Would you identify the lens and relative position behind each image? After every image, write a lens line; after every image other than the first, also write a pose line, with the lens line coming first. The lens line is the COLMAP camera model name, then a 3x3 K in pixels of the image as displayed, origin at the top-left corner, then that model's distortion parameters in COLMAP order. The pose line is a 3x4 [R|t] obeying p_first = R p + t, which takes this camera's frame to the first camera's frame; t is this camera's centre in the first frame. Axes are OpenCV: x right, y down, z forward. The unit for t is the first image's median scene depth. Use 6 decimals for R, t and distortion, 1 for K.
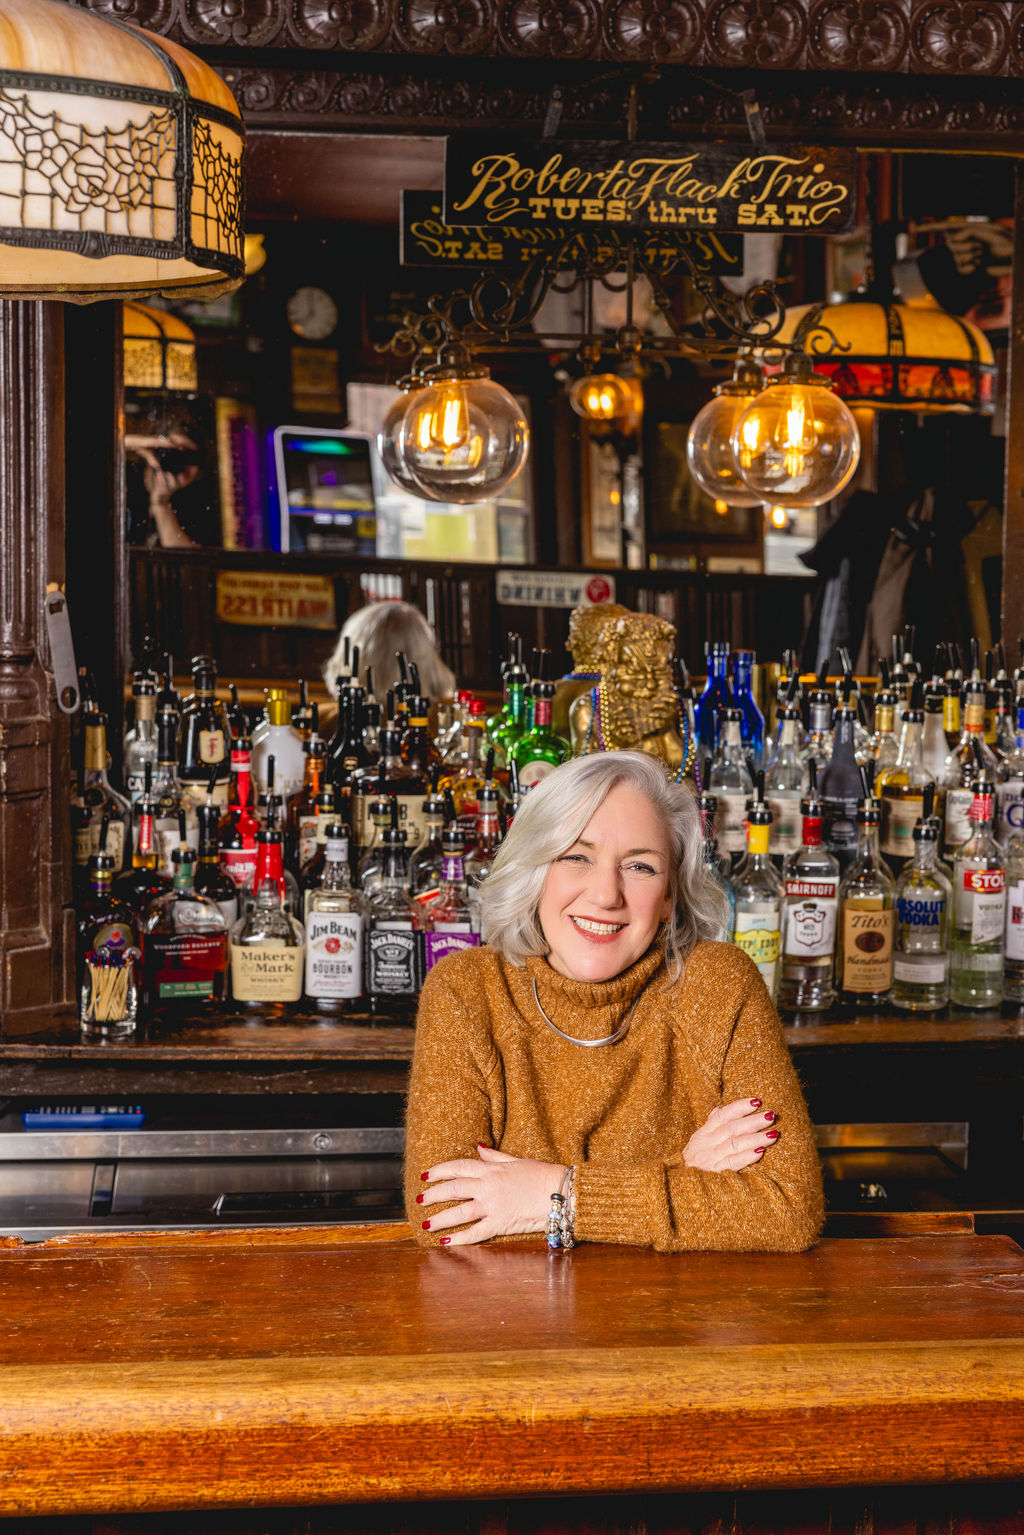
lens RADIAL K [[2560.1, 0, 512.0], [0, 2560.1, 767.5], [0, 0, 1]] dist [0.027653, 0.017239]
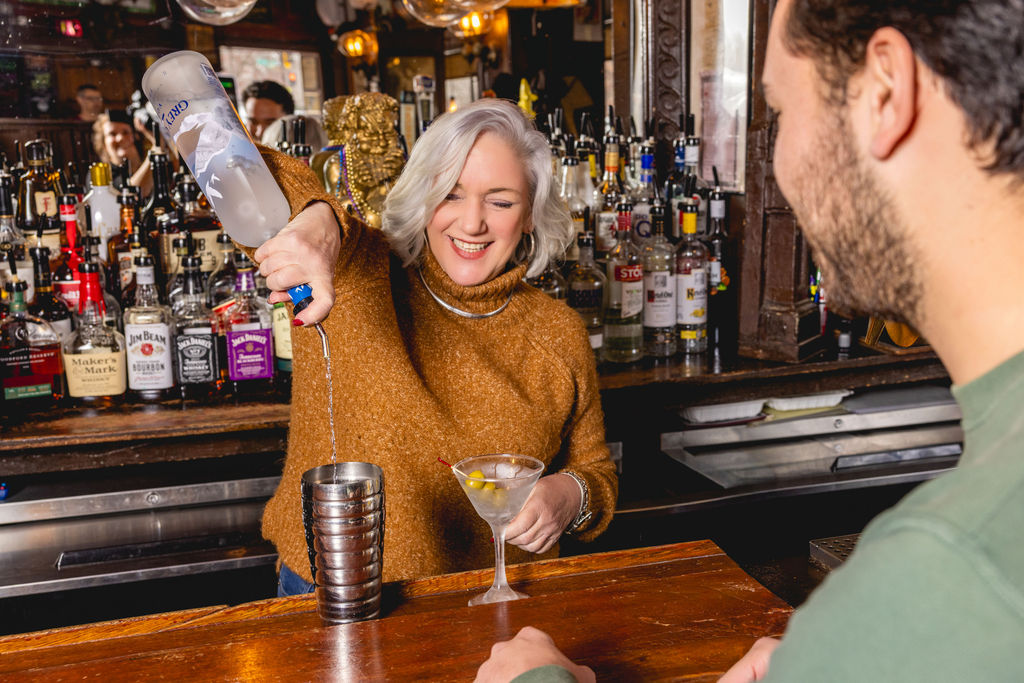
lens RADIAL K [[1180.0, 0, 590.3], [0, 1180.0, 377.0], [0, 0, 1]] dist [-0.016101, -0.016853]
pose [[0.975809, -0.072040, 0.206414, 0.024268], [0.050613, 0.992940, 0.107274, 0.030235], [-0.212685, -0.094232, 0.972566, 0.363839]]
